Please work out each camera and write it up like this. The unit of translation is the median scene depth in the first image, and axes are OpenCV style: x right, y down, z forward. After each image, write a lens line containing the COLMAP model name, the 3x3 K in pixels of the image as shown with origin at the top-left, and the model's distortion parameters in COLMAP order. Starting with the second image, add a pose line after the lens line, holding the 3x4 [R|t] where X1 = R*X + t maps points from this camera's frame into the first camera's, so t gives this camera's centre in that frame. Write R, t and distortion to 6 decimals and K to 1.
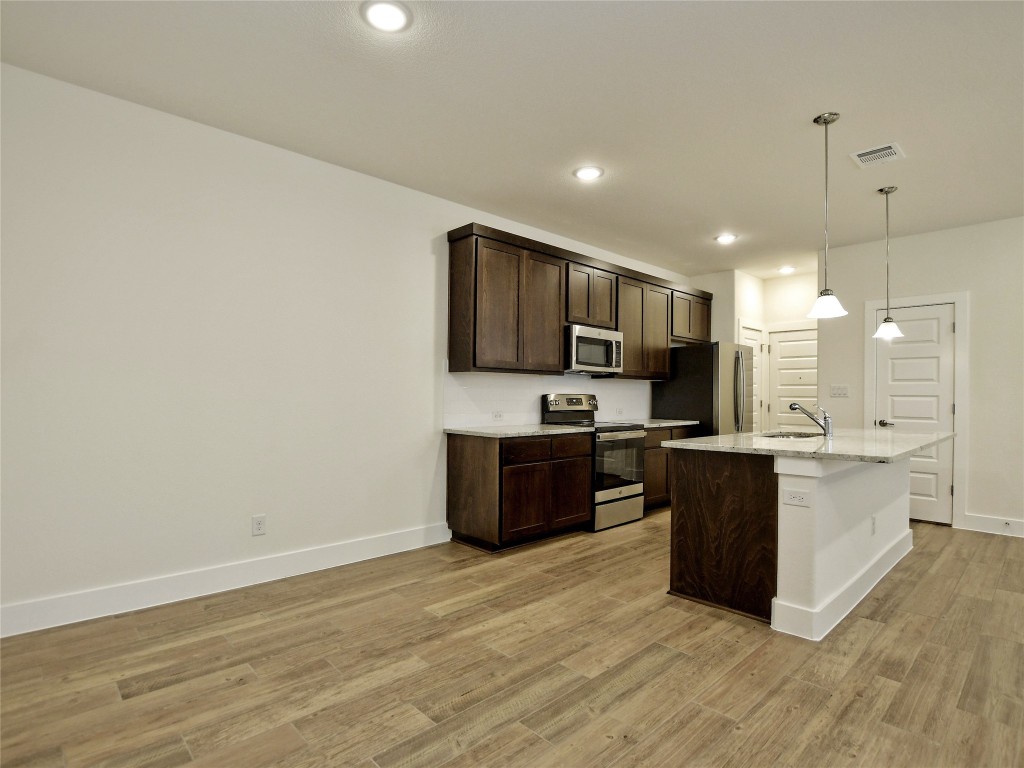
lens RADIAL K [[528.6, 0, 508.3], [0, 528.6, 395.1], [0, 0, 1]] dist [-0.026828, 0.001482]
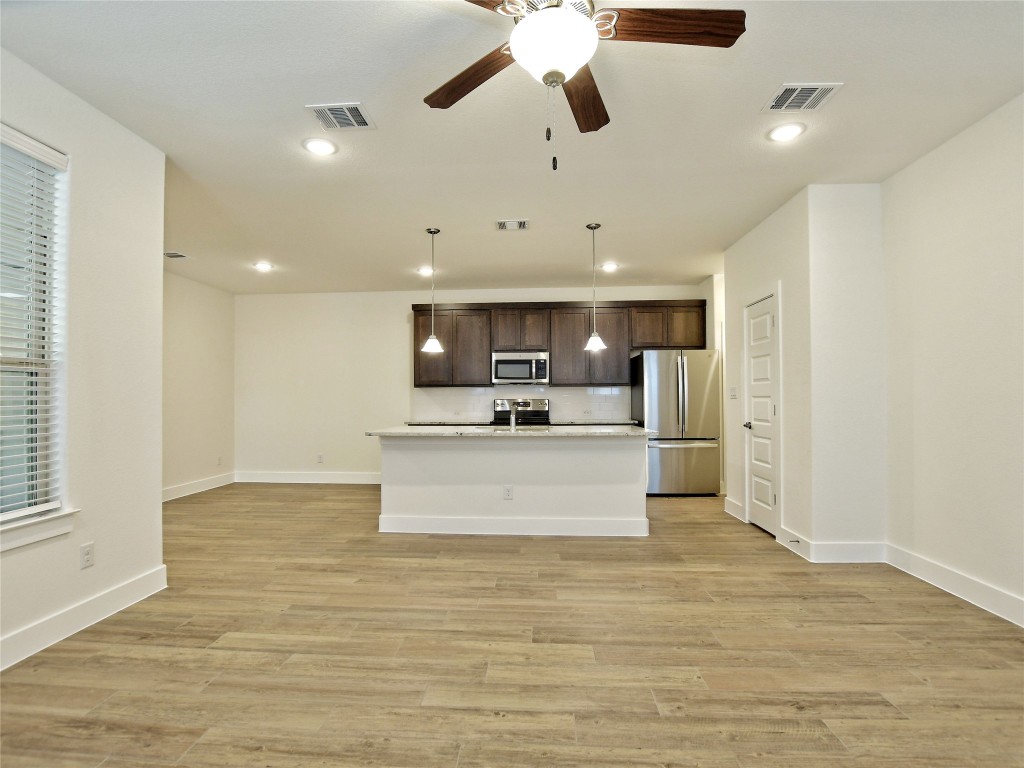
lens RADIAL K [[504.0, 0, 508.2], [0, 504.0, 394.7], [0, 0, 1]] dist [-0.030317, 0.001504]
pose [[0.686044, -0.019602, -0.727296, 2.190094], [0.013166, 0.999808, -0.014527, 0.011350], [0.727441, 0.000391, 0.686170, 0.096223]]
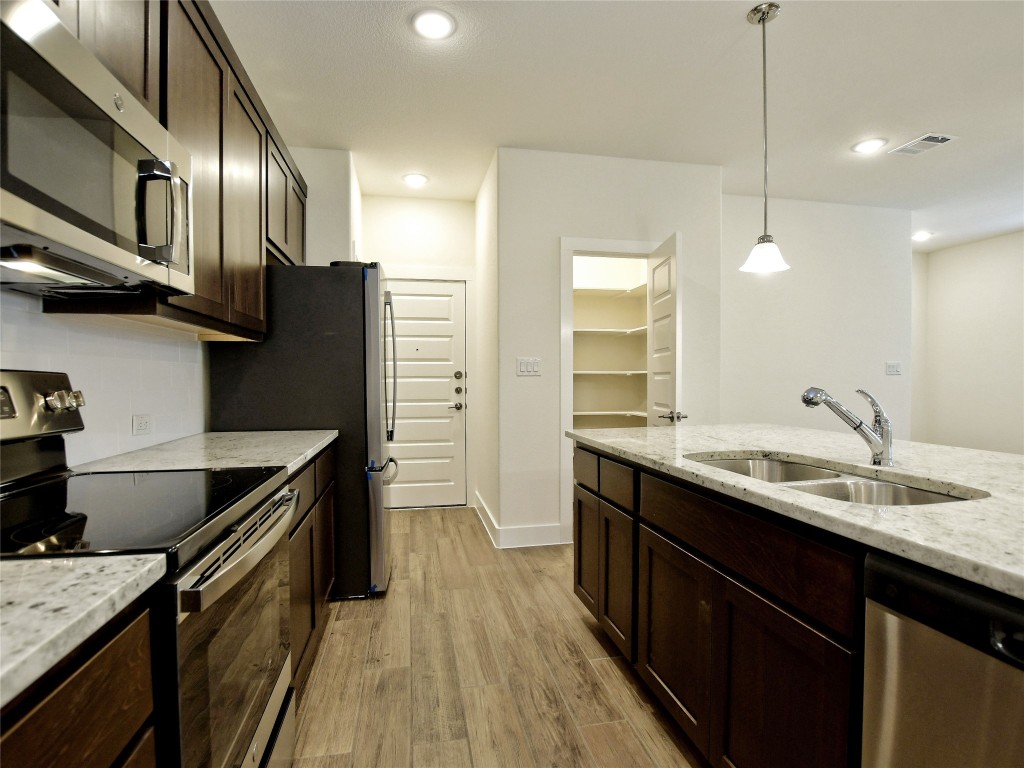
lens RADIAL K [[504.0, 0, 508.2], [0, 504.0, 394.7], [0, 0, 1]] dist [-0.030317, 0.001504]
pose [[0.531932, -0.033152, 0.846138, 0.159768], [0.006891, 0.999370, 0.034824, 0.008376], [-0.846759, -0.012693, 0.531825, 1.445044]]
